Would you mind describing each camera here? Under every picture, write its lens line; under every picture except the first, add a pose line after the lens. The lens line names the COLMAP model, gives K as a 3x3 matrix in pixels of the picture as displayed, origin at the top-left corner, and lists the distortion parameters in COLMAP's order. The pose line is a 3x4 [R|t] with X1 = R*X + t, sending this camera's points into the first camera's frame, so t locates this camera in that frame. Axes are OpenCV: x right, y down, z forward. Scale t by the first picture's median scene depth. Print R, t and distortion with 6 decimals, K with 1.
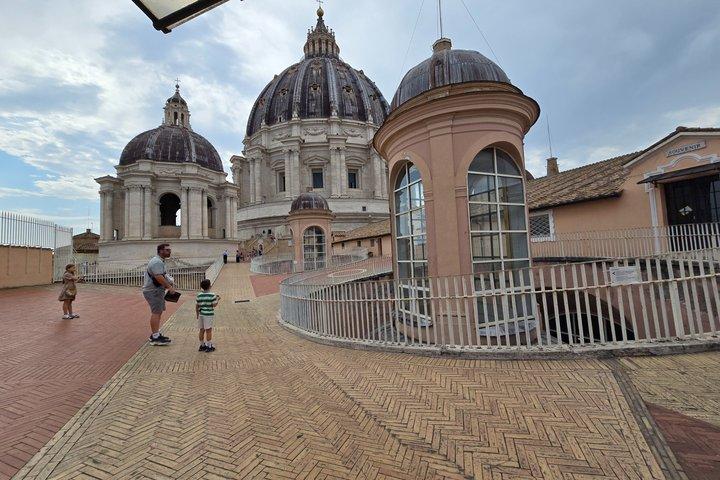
lens RADIAL K [[295.8, 0, 360.0], [0, 295.8, 240.0], [0, 0, 1]] dist [-0.003103, 0.000023]
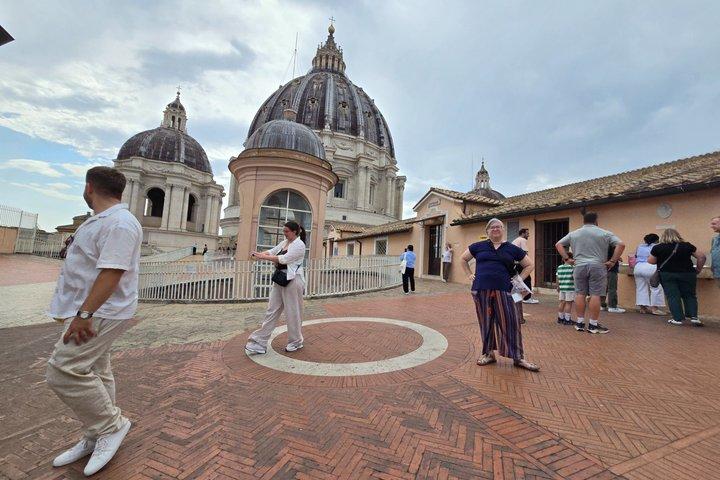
lens RADIAL K [[295.8, 0, 360.0], [0, 295.8, 240.0], [0, 0, 1]] dist [-0.003103, 0.000023]
pose [[0.994481, 0.099968, -0.031836, 0.111604], [-0.100667, 0.994695, -0.021157, -0.008902], [0.029552, 0.024245, 0.999269, -0.060150]]
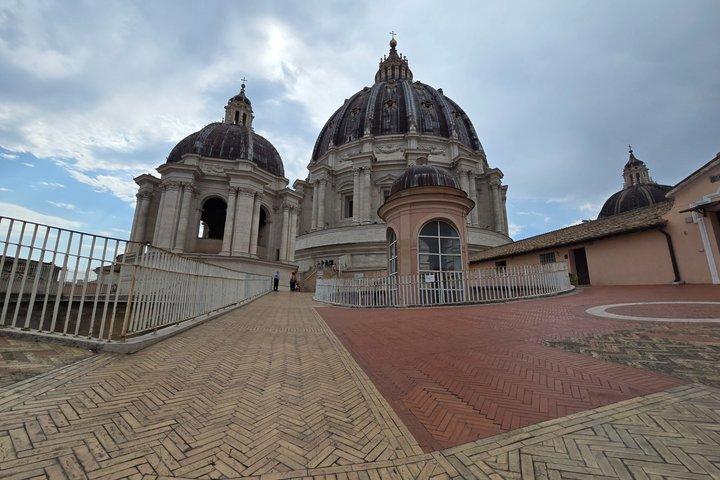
lens RADIAL K [[295.8, 0, 360.0], [0, 295.8, 240.0], [0, 0, 1]] dist [-0.003103, 0.000023]
pose [[0.984157, 0.022113, -0.175916, -0.083283], [-0.049358, 0.987140, -0.152046, 0.030576], [0.170292, 0.158320, 0.972592, 0.202229]]
